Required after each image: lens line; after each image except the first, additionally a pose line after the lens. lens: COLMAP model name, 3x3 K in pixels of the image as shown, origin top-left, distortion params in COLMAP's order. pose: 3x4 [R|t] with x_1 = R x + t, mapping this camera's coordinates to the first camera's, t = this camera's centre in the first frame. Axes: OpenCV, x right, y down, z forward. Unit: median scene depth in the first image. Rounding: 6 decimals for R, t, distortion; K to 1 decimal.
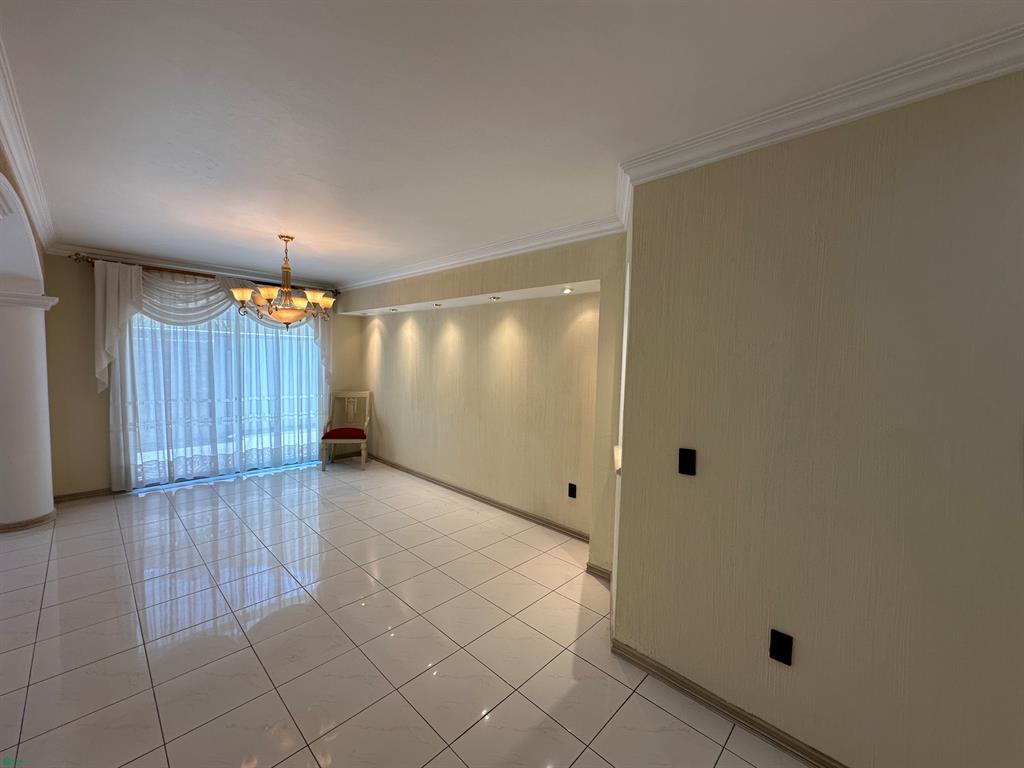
lens RADIAL K [[409.2, 0, 510.6], [0, 409.2, 383.4], [0, 0, 1]] dist [-0.001848, 0.000095]
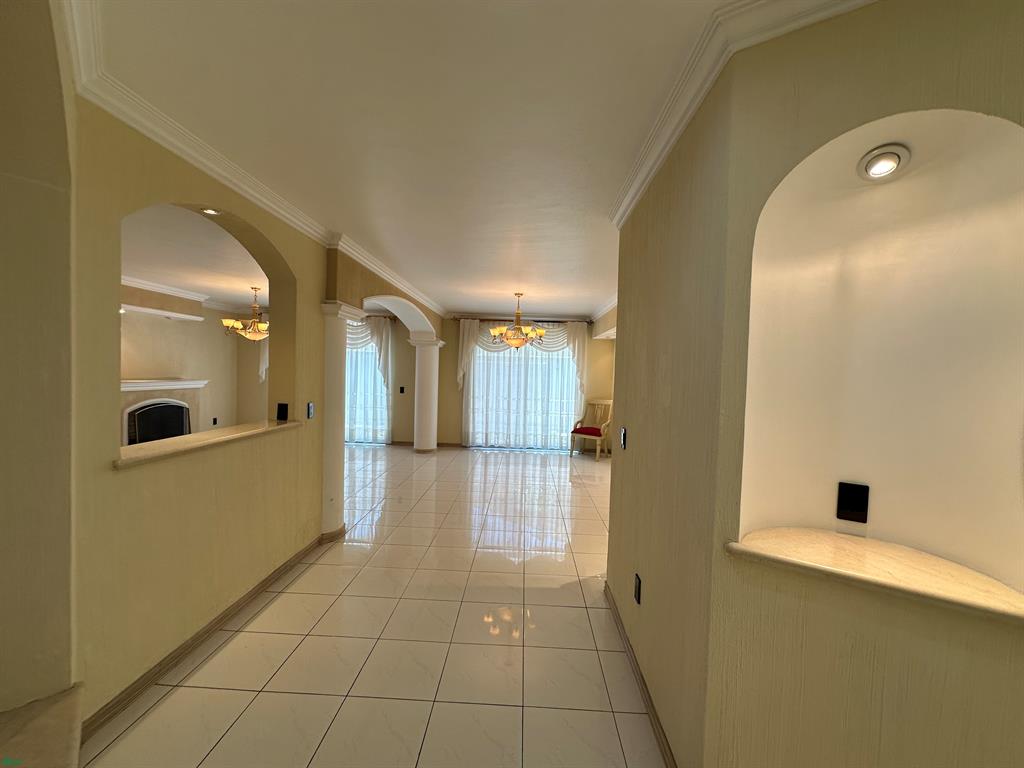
lens RADIAL K [[409.2, 0, 522.3], [0, 409.2, 383.7], [0, 0, 1]] dist [-0.001848, 0.000095]
pose [[0.684860, 0.013242, -0.728555, 0.451621], [-0.053772, 0.998027, -0.032408, 0.031319], [0.726688, 0.061371, 0.684221, -0.044573]]
